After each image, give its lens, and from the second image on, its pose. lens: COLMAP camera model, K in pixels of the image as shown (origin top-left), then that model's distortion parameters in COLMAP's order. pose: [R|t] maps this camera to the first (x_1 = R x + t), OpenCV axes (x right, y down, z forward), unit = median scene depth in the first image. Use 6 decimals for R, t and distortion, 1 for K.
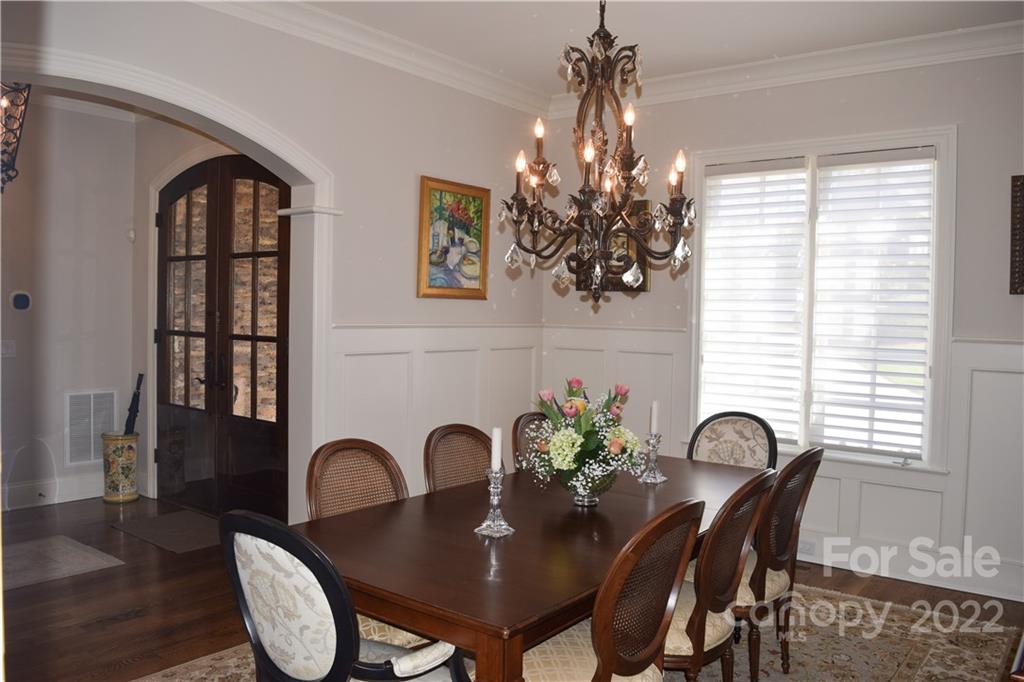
lens RADIAL K [[811.3, 0, 514.1], [0, 811.3, 336.9], [0, 0, 1]] dist [-0.092685, 0.019560]
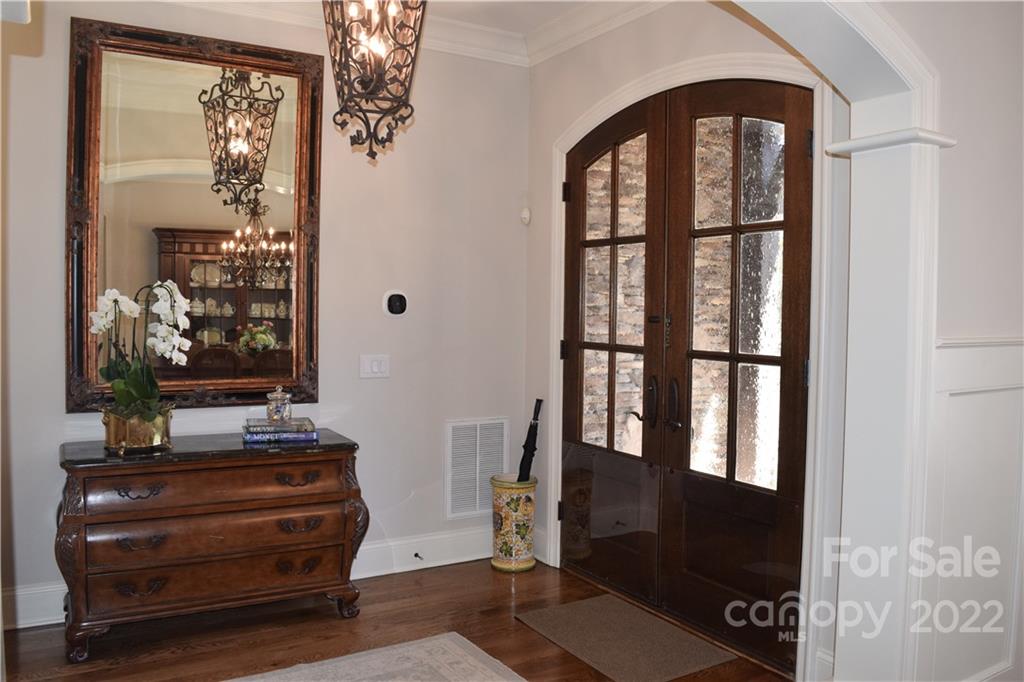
lens RADIAL K [[811.3, 0, 510.9], [0, 811.3, 342.9], [0, 0, 1]] dist [-0.092685, 0.019560]
pose [[0.934222, 0.006846, -0.356627, -0.229921], [-0.004416, 0.999961, 0.007628, -0.012973], [0.356665, -0.005551, 0.934216, 0.286280]]
